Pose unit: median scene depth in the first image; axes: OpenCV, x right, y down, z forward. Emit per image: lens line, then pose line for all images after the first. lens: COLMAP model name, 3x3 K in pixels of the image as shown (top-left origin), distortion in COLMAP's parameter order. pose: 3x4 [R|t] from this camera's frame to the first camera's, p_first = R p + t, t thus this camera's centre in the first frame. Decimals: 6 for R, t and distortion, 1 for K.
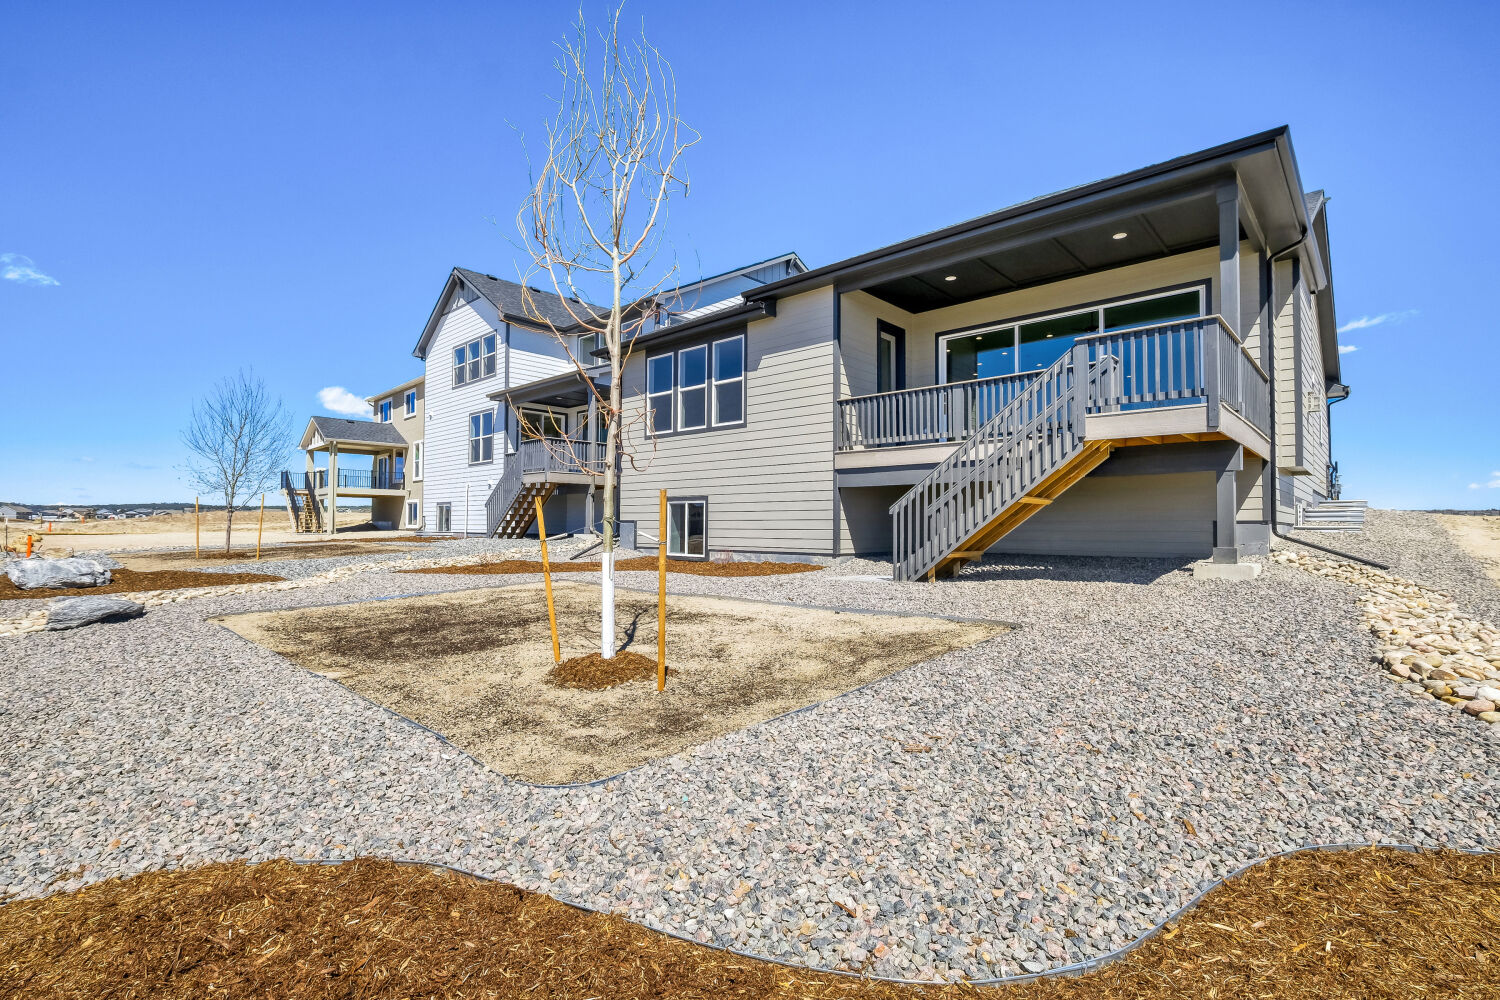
lens RADIAL K [[695.4, 0, 750.0], [0, 695.4, 500.0], [0, 0, 1]] dist [-0.000265, -0.000041]
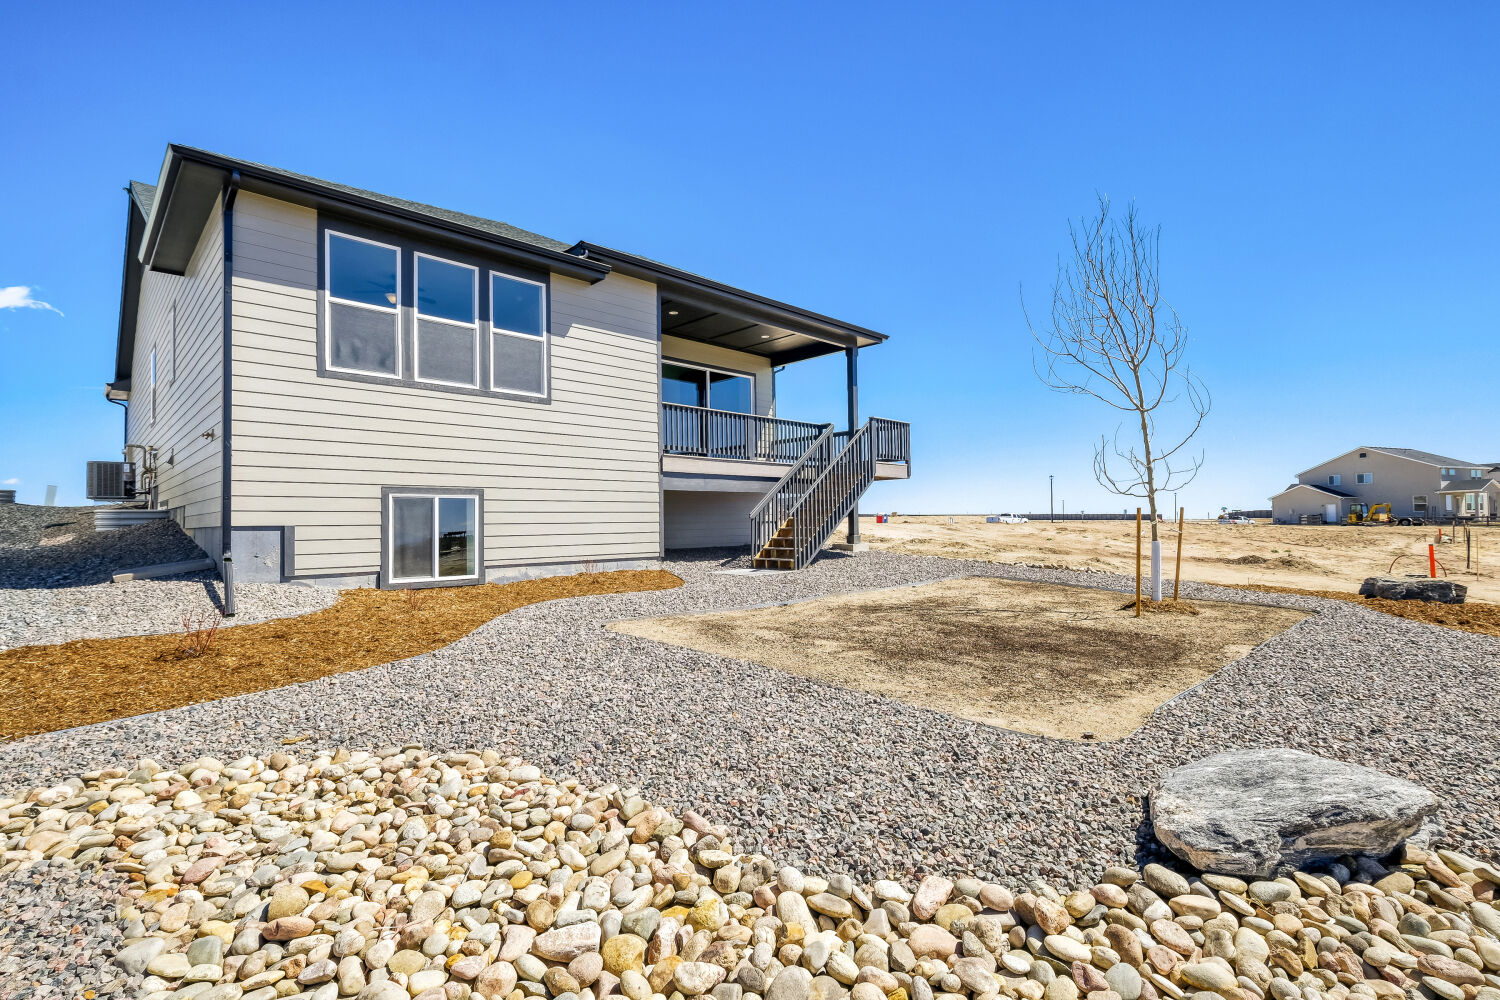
lens RADIAL K [[695.4, 0, 750.0], [0, 695.4, 500.0], [0, 0, 1]] dist [-0.000265, -0.000041]
pose [[0.056779, 0.026396, 0.998038, -0.764731], [-0.025148, 0.999371, -0.025001, 0.016427], [-0.998070, -0.023679, 0.057407, 0.721259]]
